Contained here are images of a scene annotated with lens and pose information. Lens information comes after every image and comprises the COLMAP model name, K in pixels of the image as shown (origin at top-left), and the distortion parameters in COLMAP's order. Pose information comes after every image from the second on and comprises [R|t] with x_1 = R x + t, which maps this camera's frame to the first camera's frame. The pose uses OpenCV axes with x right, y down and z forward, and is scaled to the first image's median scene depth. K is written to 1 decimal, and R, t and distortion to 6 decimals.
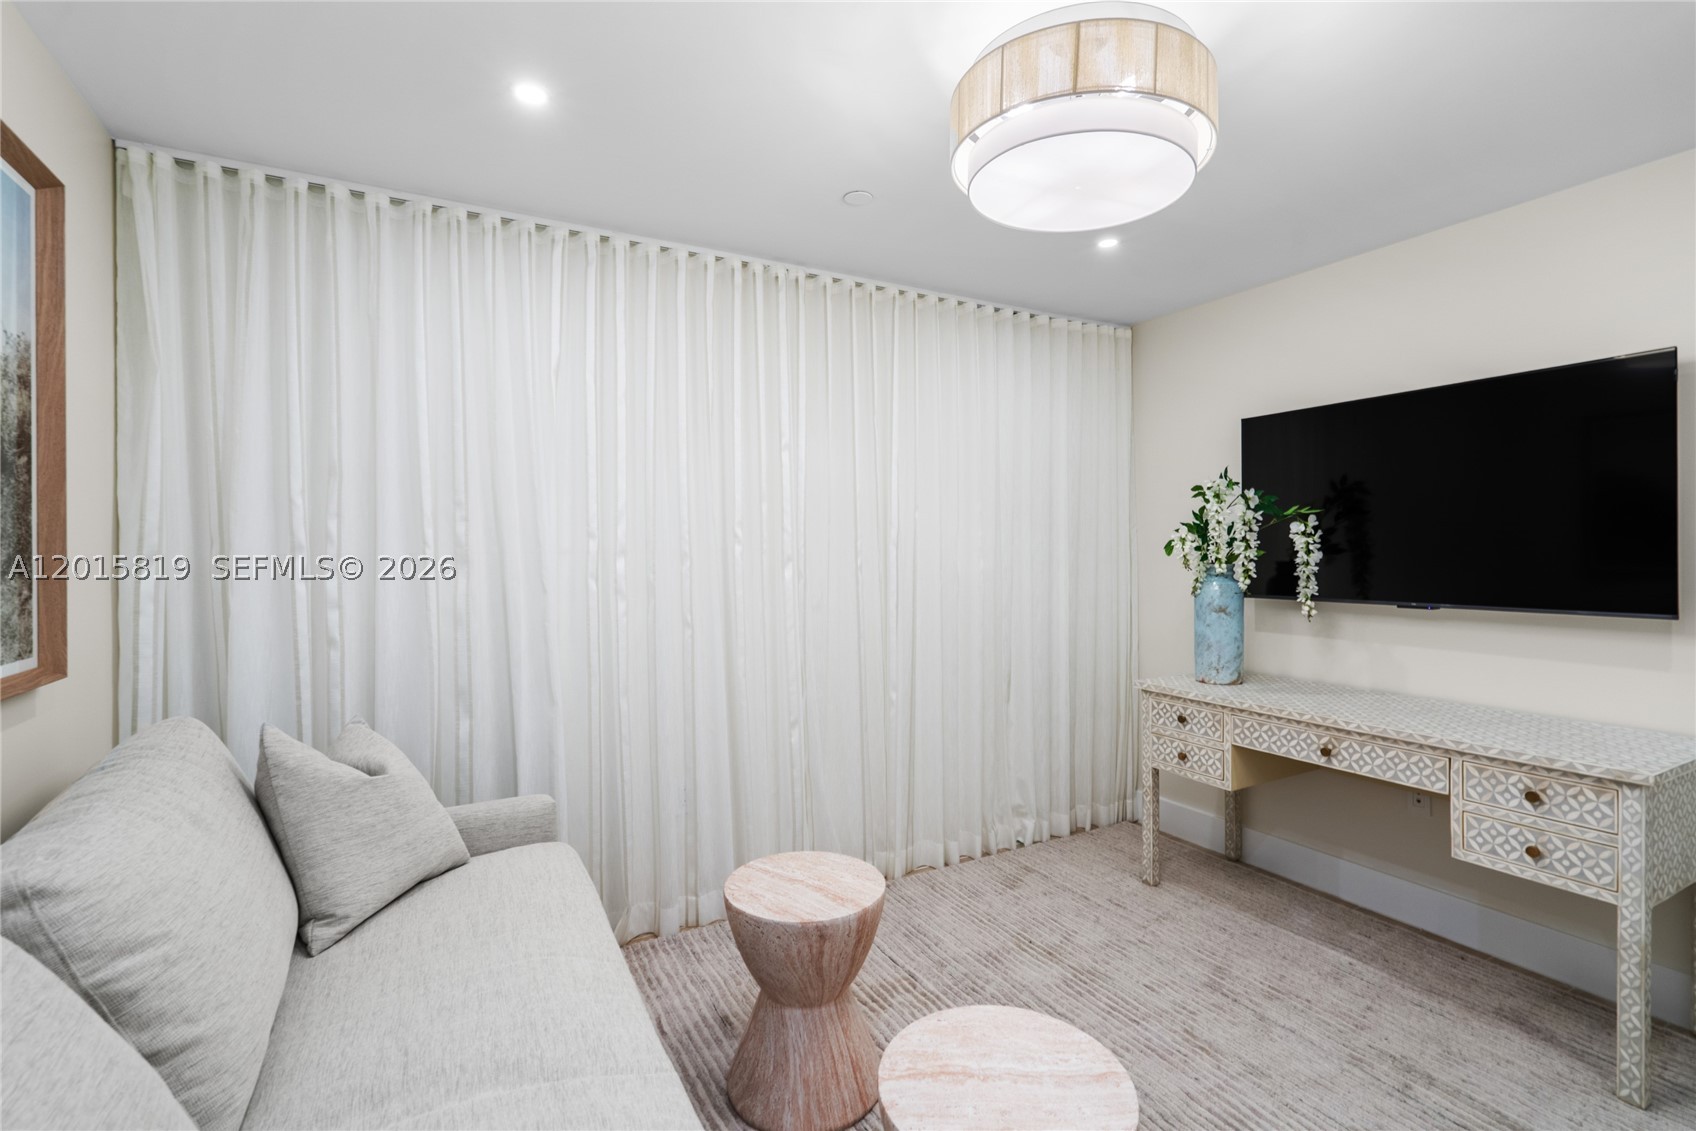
lens RADIAL K [[763.1, 0, 850.4], [0, 763.1, 562.5], [0, 0, 1]] dist [-0.003877, 0.001525]
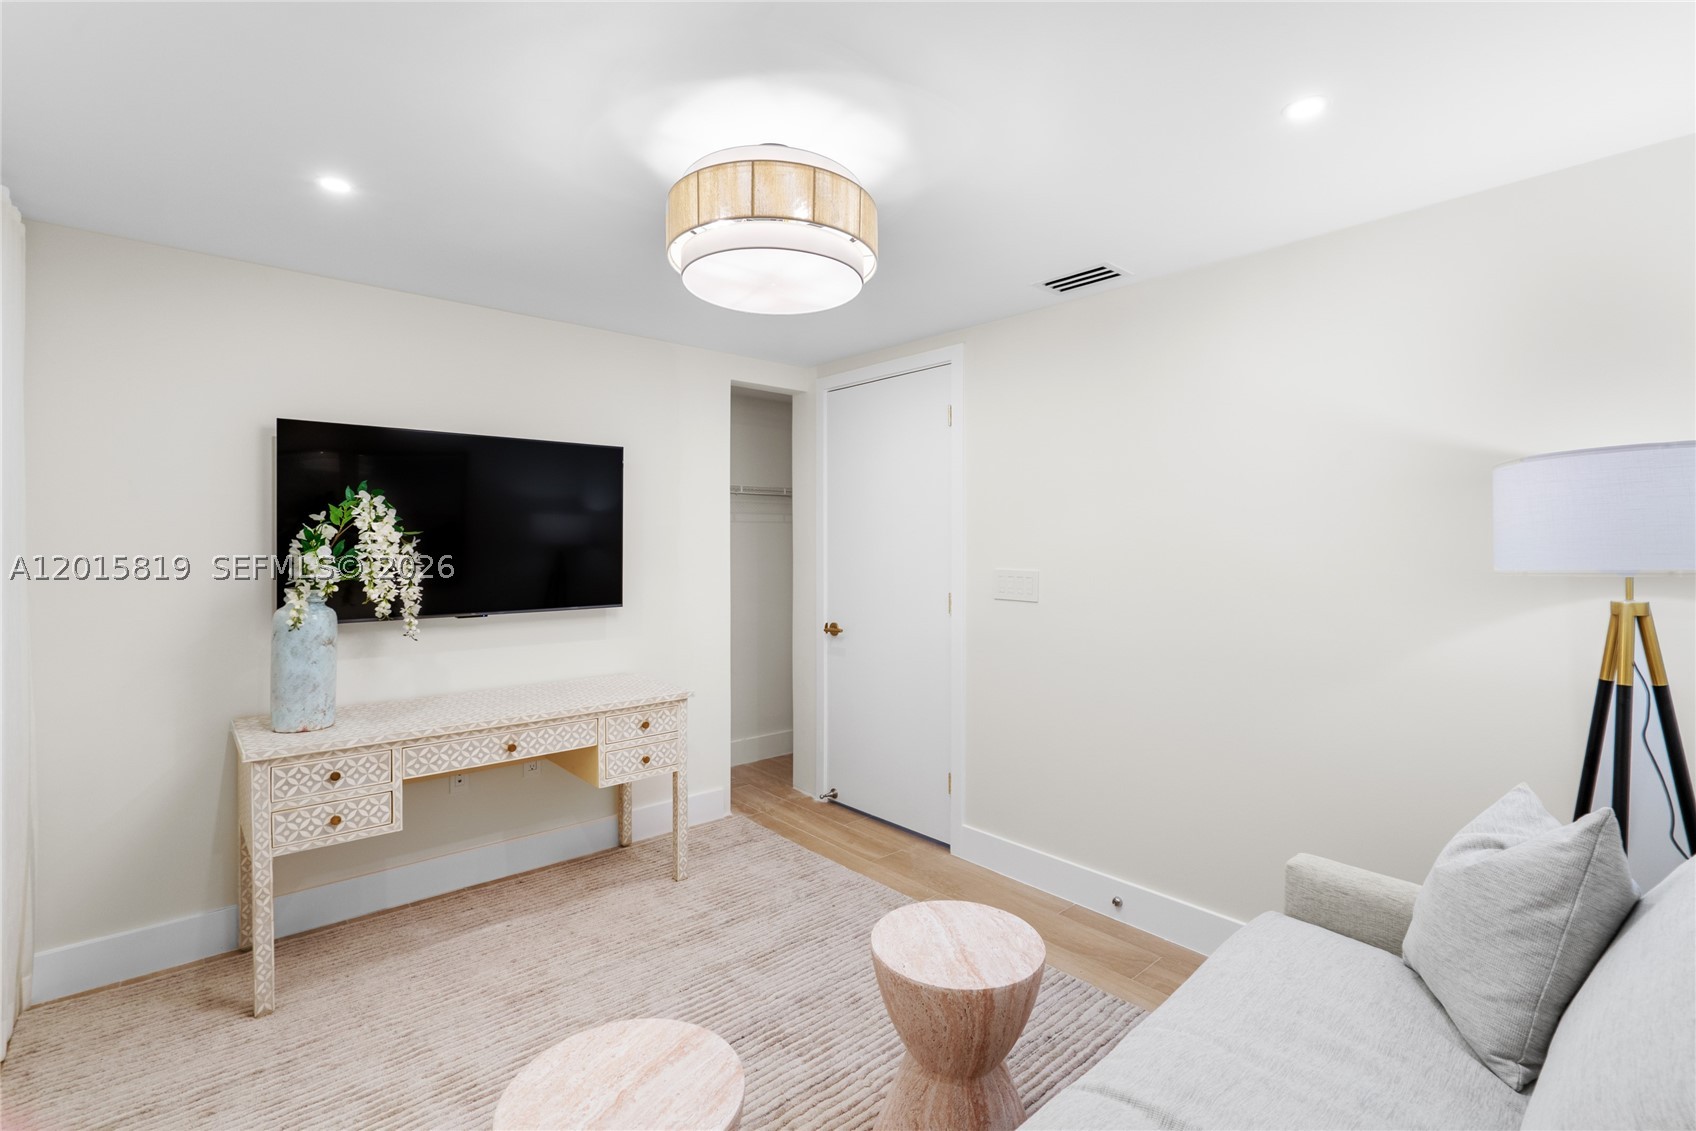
lens RADIAL K [[763.1, 0, 850.4], [0, 763.1, 562.5], [0, 0, 1]] dist [-0.003877, 0.001525]
pose [[-0.202513, -0.020880, 0.979057, -0.546404], [0.015404, 0.999581, 0.024504, -0.045006], [-0.979158, 0.020044, -0.202106, 0.677645]]
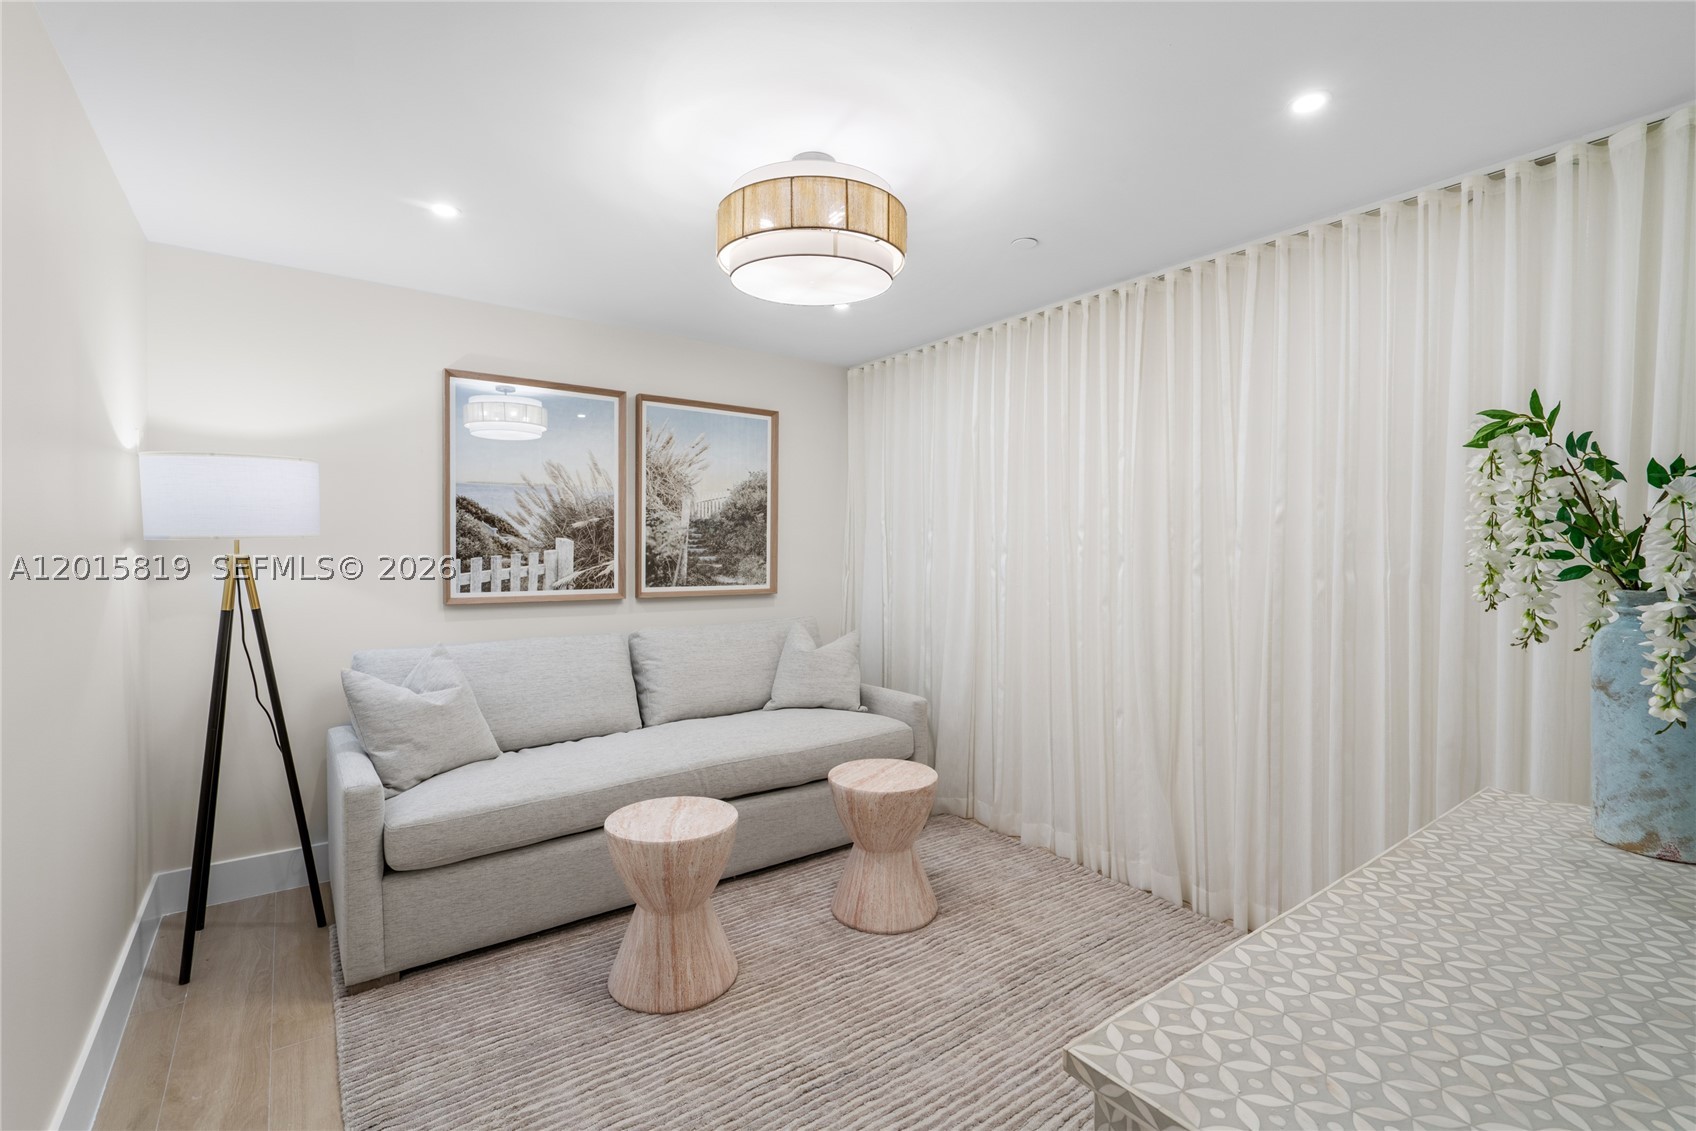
lens RADIAL K [[783.2, 0, 848.1], [0, 783.2, 548.2], [0, 0, 1]] dist [-0.000309, 0.000310]
pose [[0.136062, 0.013146, -0.990613, 1.051134], [-0.016840, 0.999798, 0.010955, -0.027418], [0.990557, 0.015191, 0.136256, 0.522291]]
